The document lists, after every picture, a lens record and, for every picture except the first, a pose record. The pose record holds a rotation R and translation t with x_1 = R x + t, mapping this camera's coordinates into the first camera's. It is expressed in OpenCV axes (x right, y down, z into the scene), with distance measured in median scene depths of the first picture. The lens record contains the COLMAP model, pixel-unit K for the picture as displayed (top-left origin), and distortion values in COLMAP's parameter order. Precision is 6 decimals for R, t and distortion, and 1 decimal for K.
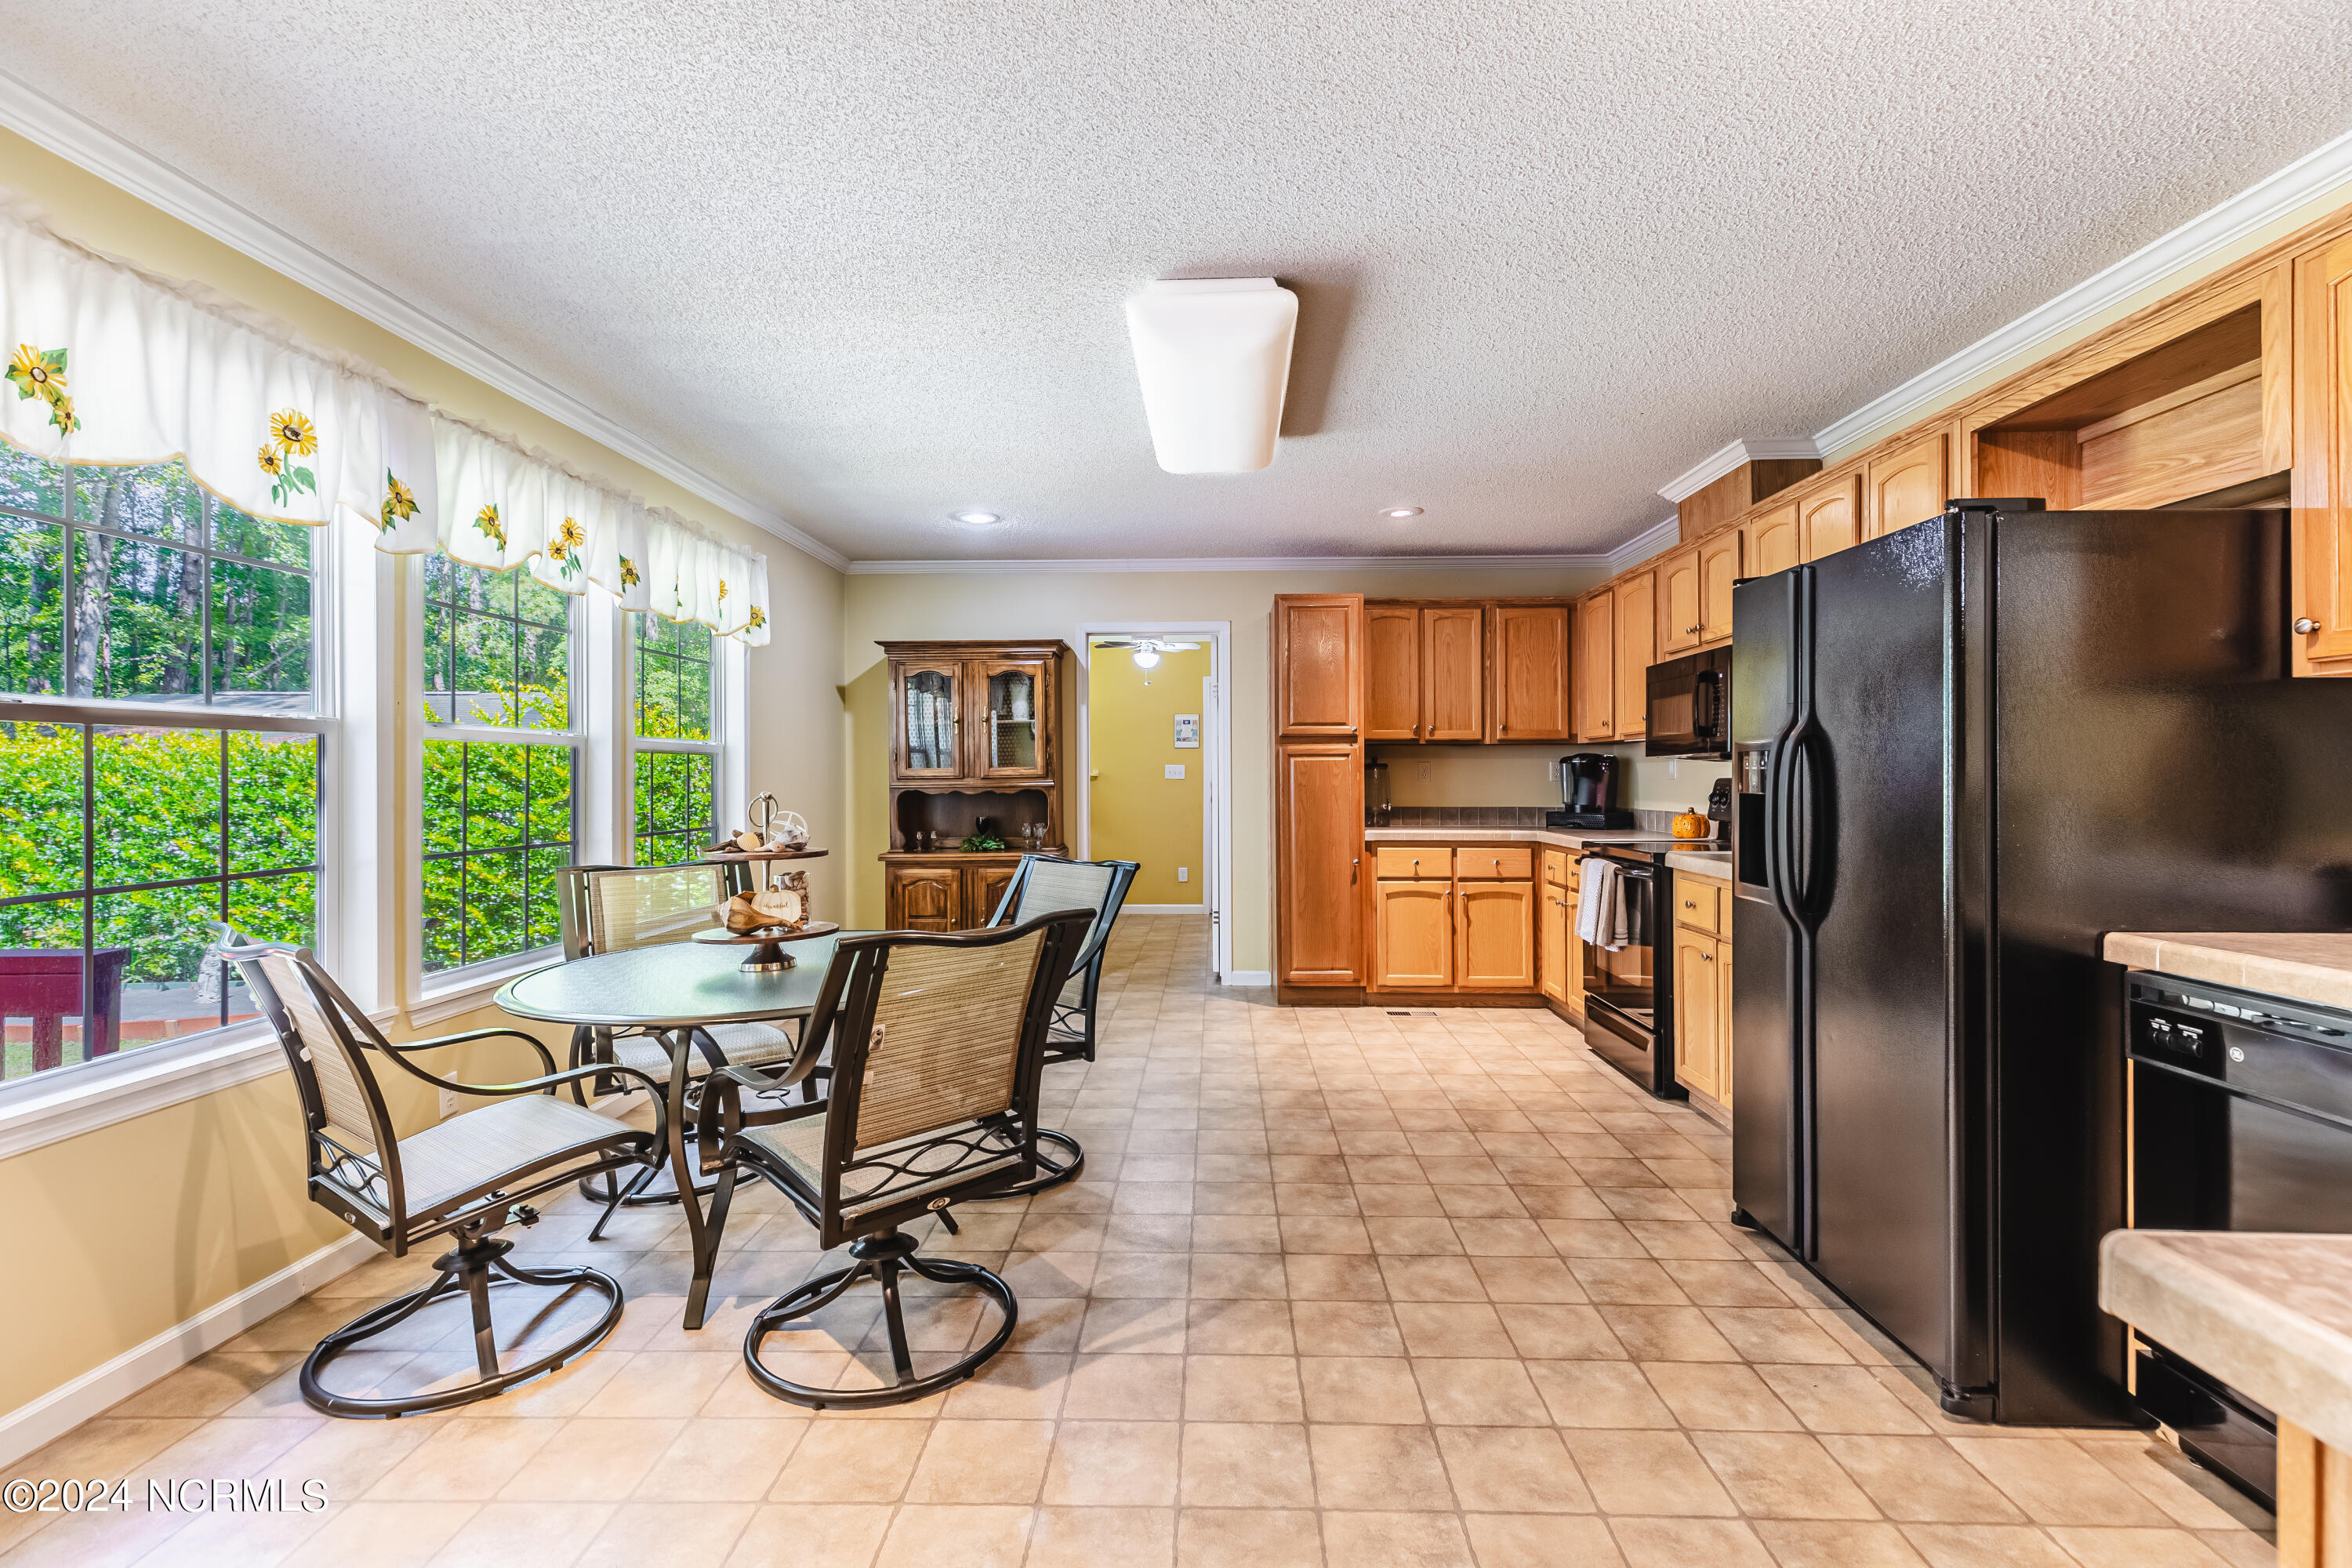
lens RADIAL K [[1052.6, 0, 1185.1], [0, 1052.6, 773.9], [0, 0, 1]] dist [0.004710, -0.000530]
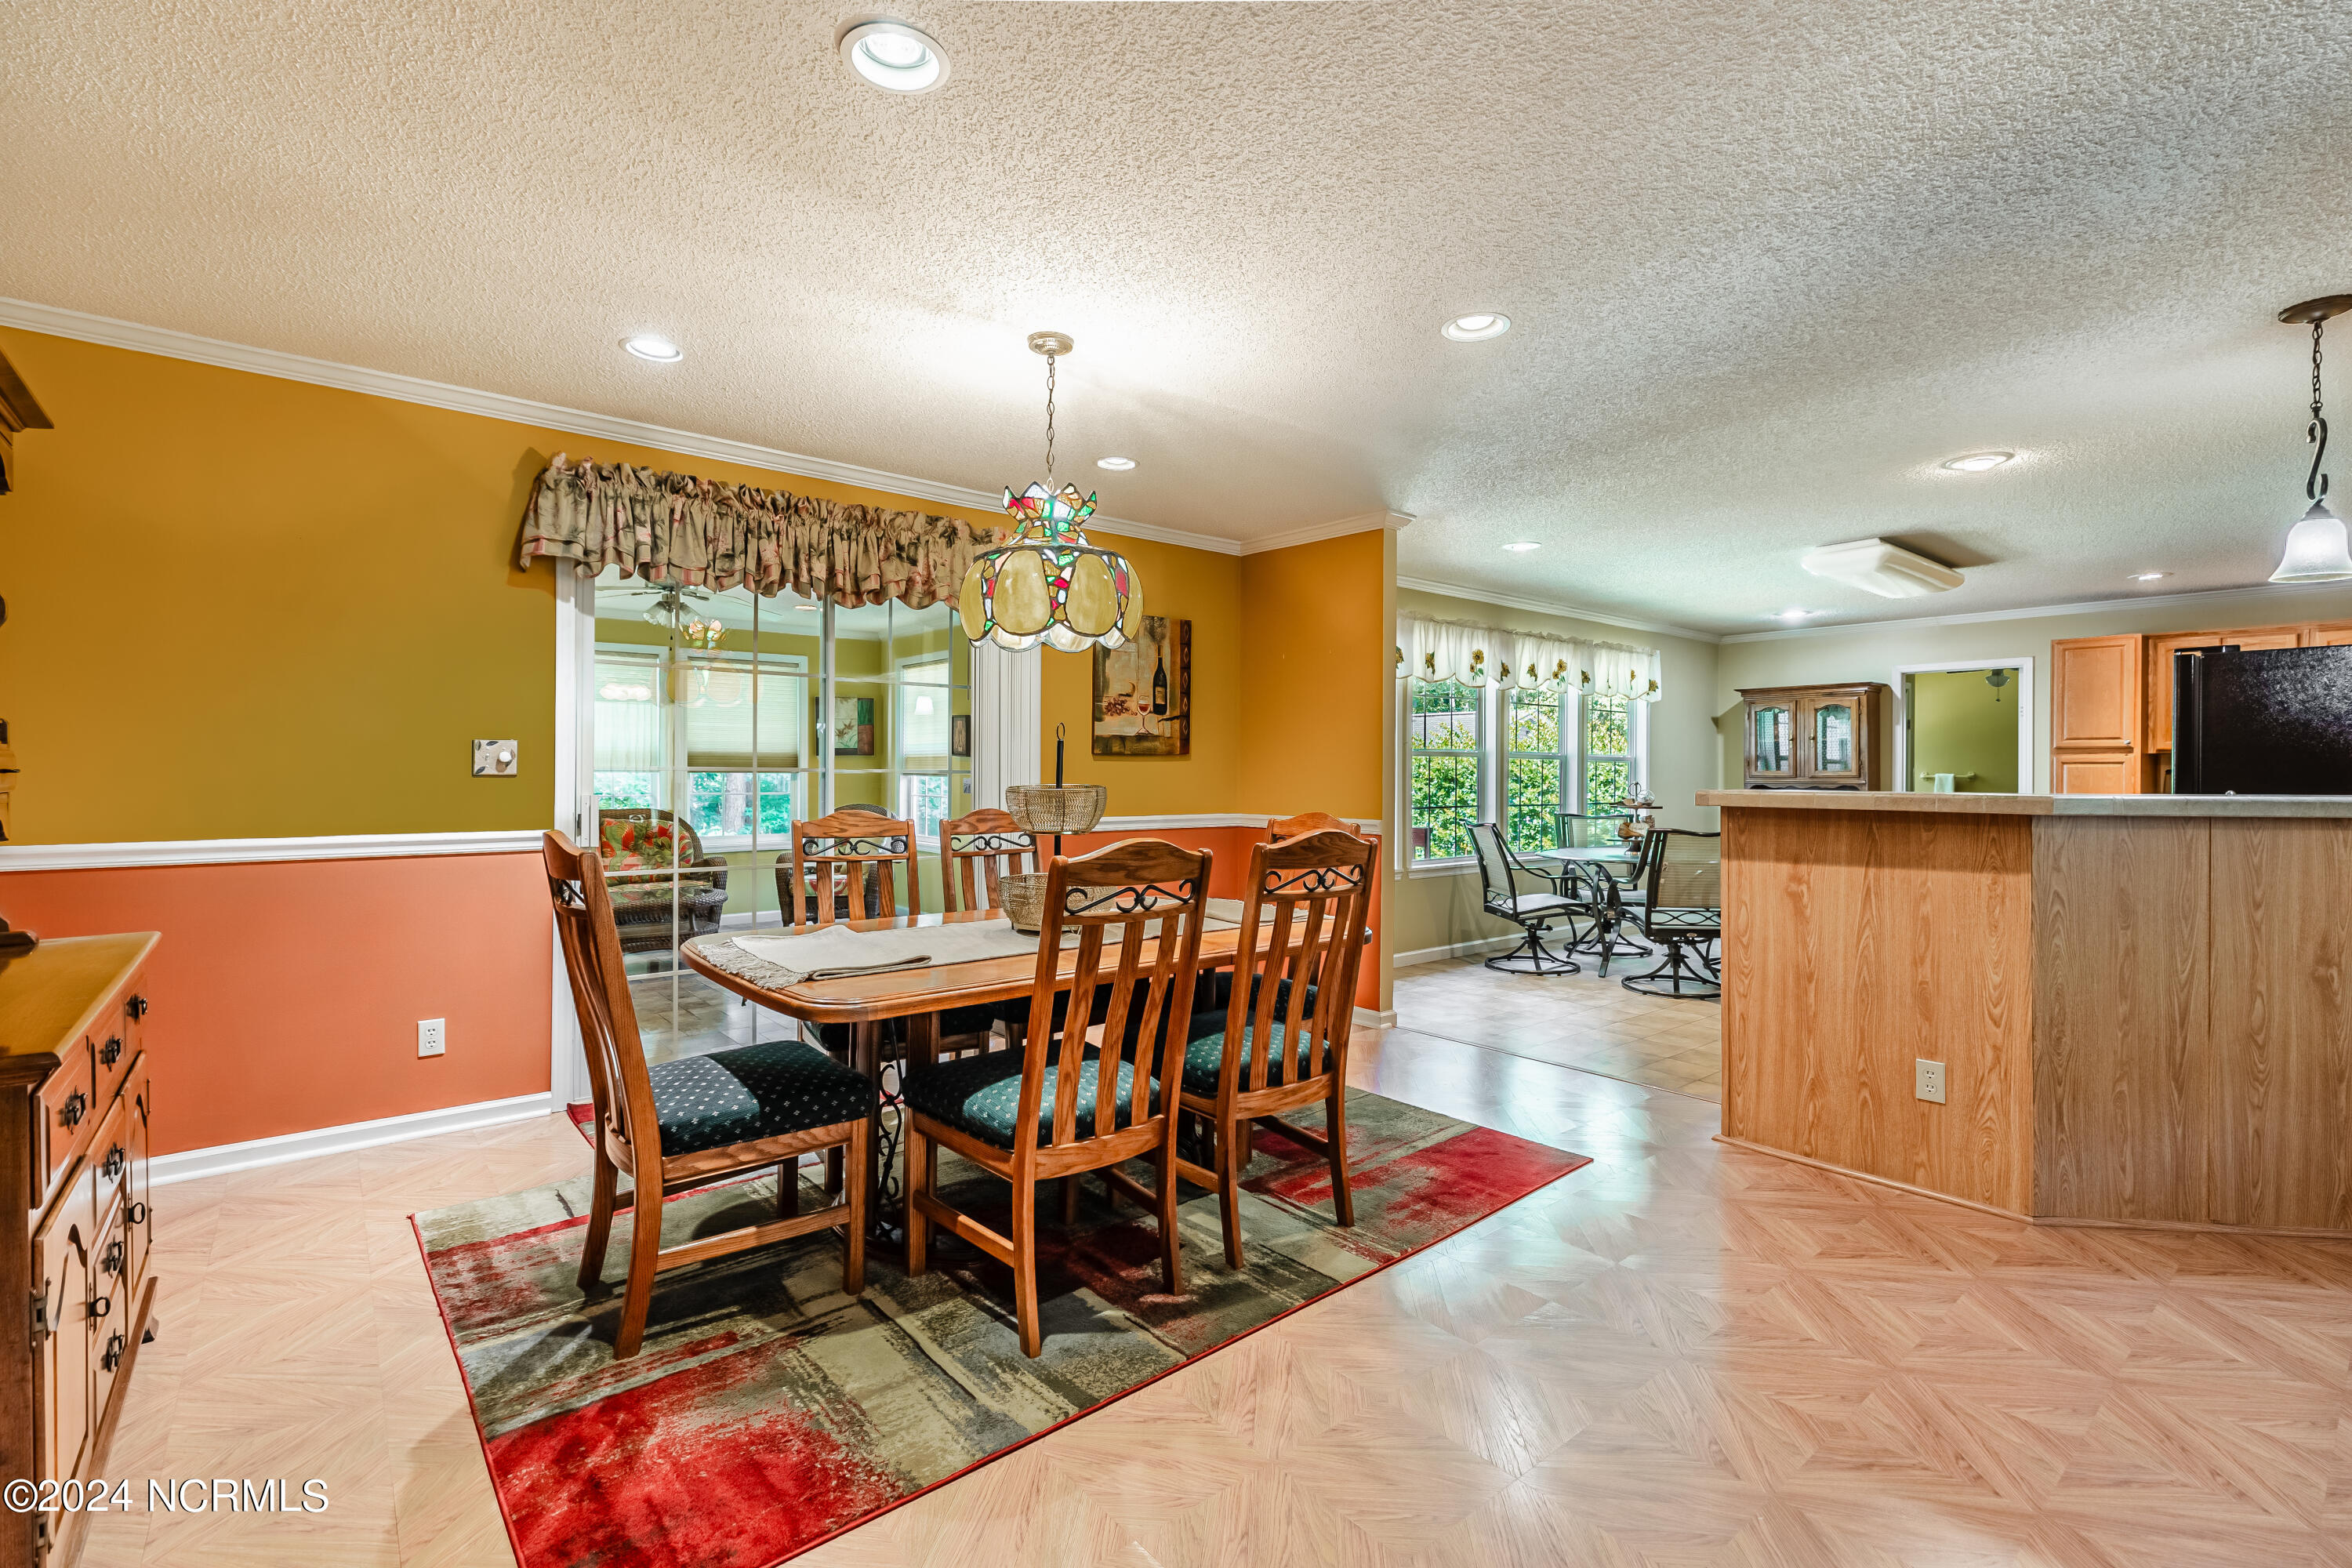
lens RADIAL K [[1052.6, 0, 1186.1], [0, 1052.6, 777.9], [0, 0, 1]] dist [0.004710, -0.000530]
pose [[0.659576, 0.012434, -0.751535, 0.427181], [-0.008916, 0.999922, 0.008719, -0.001218], [0.751585, 0.000950, 0.659636, -0.796178]]
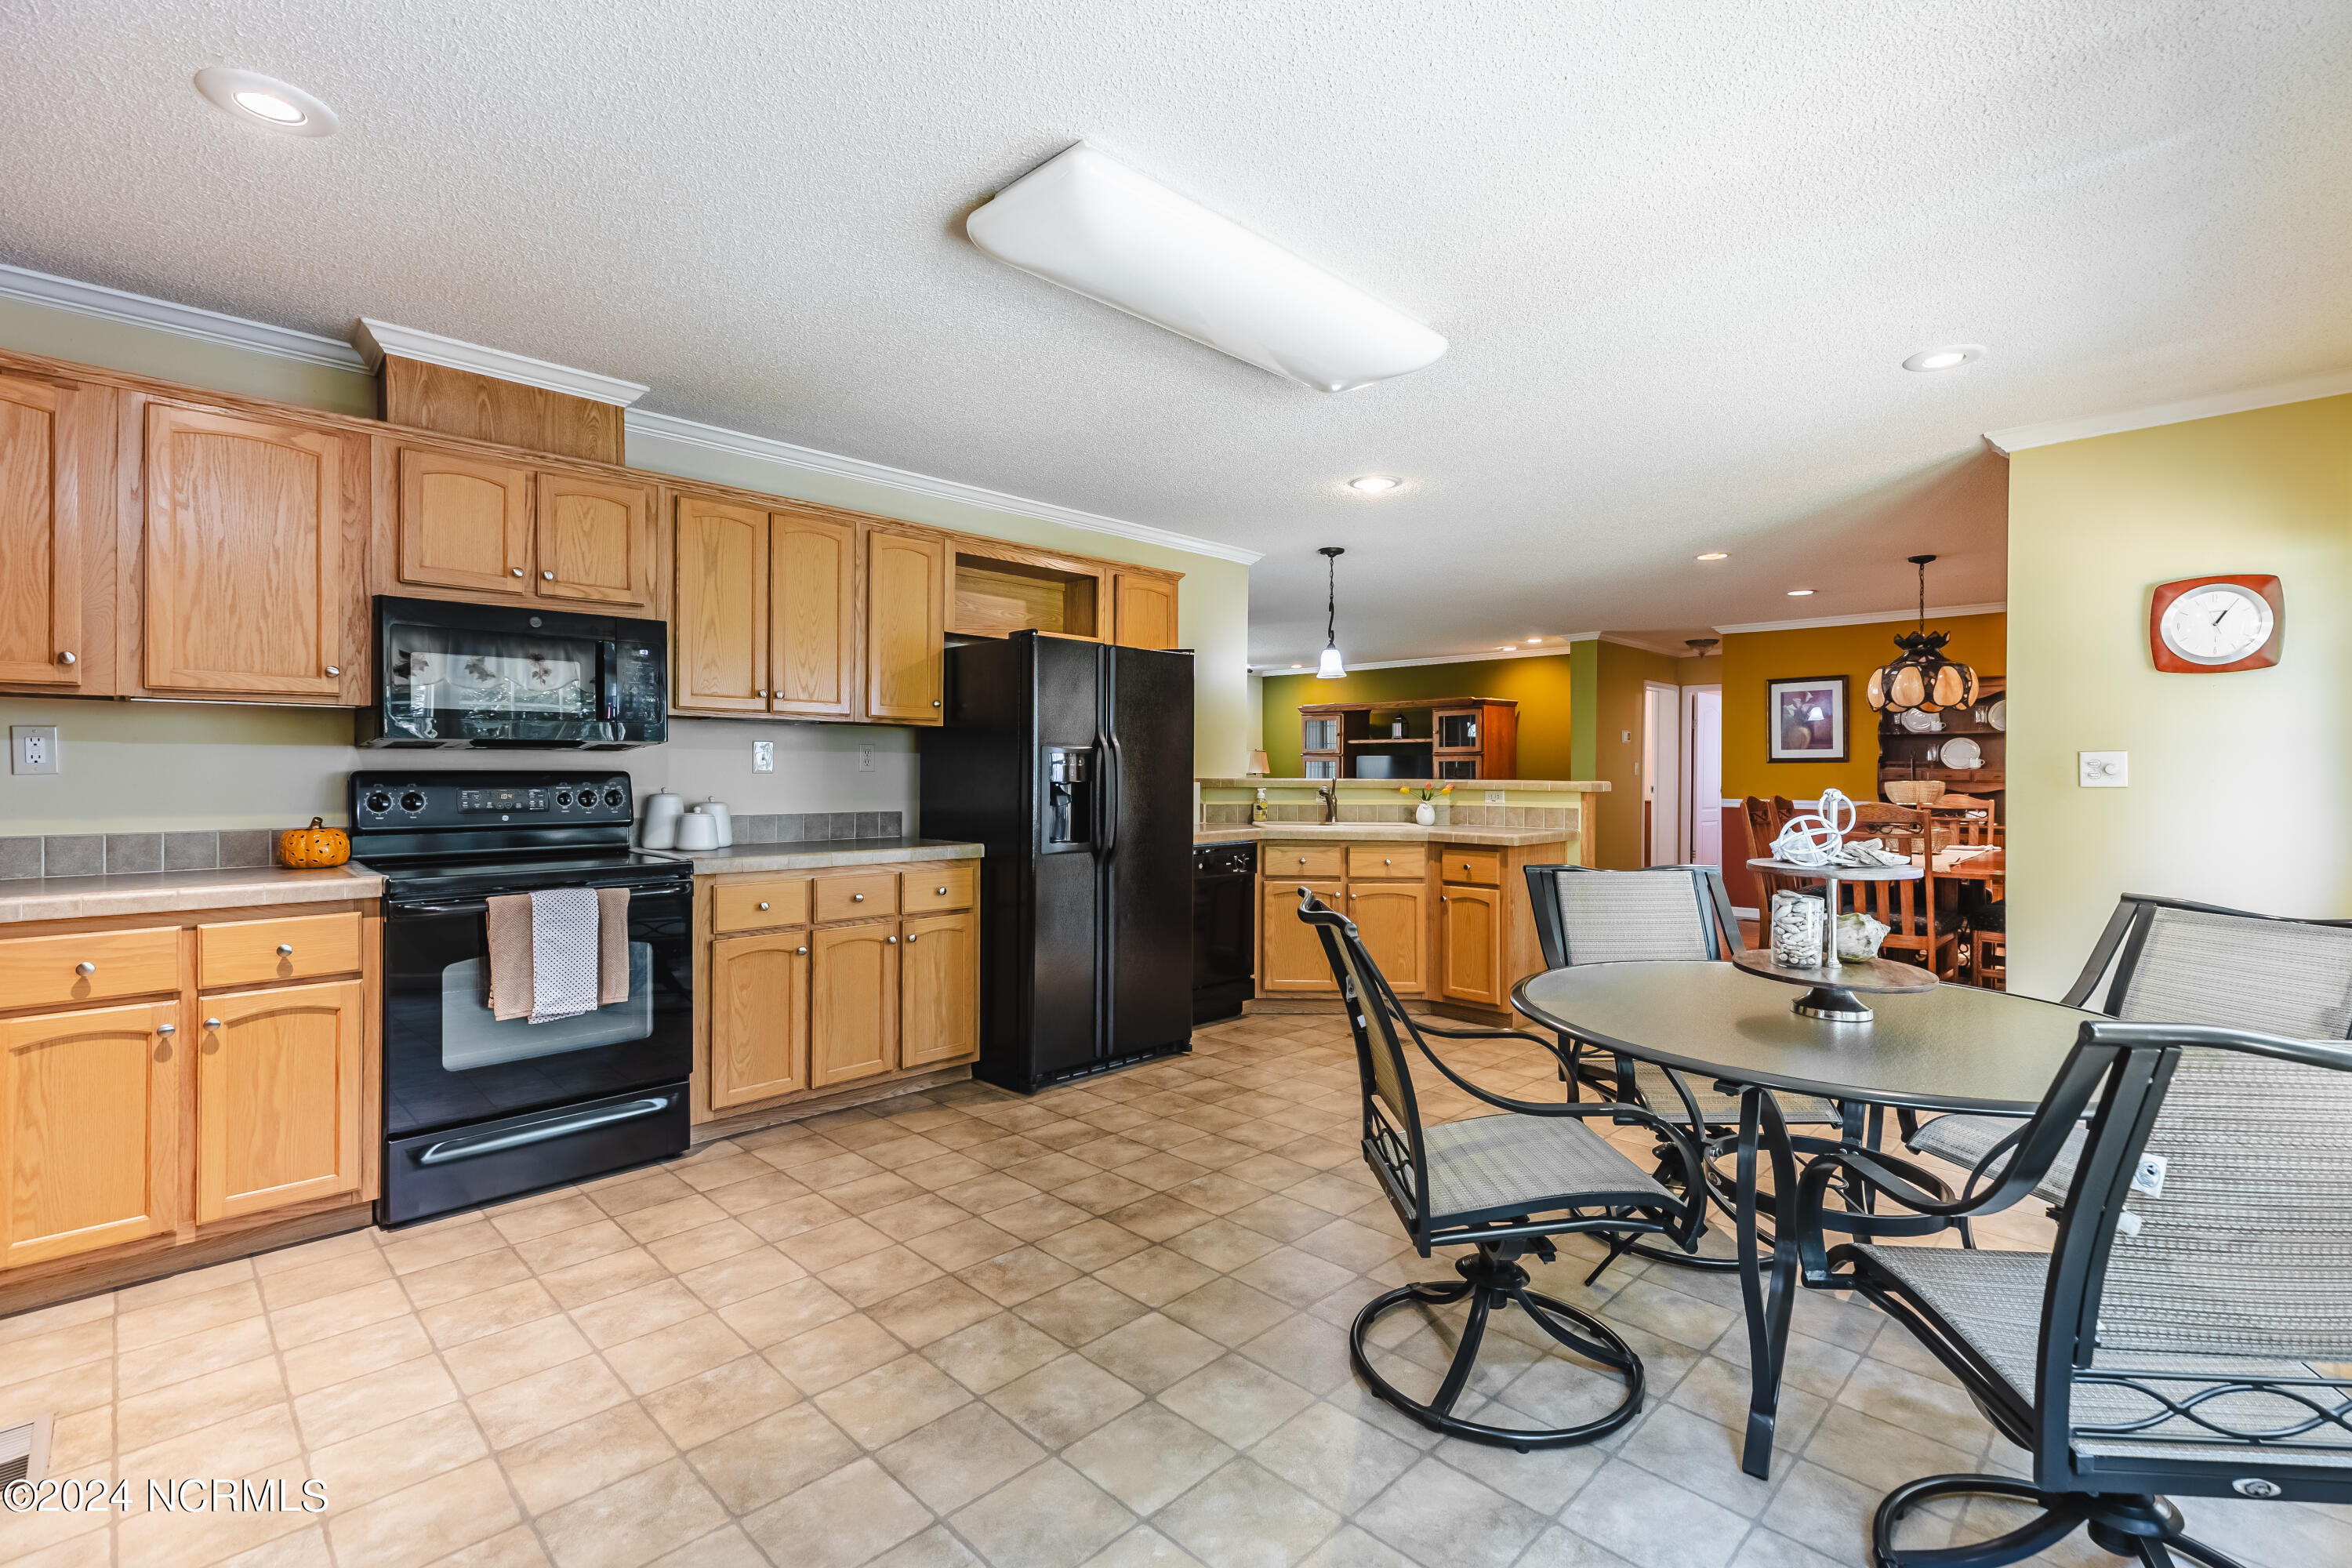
lens RADIAL K [[1052.6, 0, 1188.2], [0, 1052.6, 777.1], [0, 0, 1]] dist [0.004710, -0.000530]
pose [[-0.728618, -0.001918, 0.684918, -0.343719], [-0.001540, 0.999998, 0.001161, 0.005884], [-0.684919, -0.000208, -0.728619, 1.117475]]
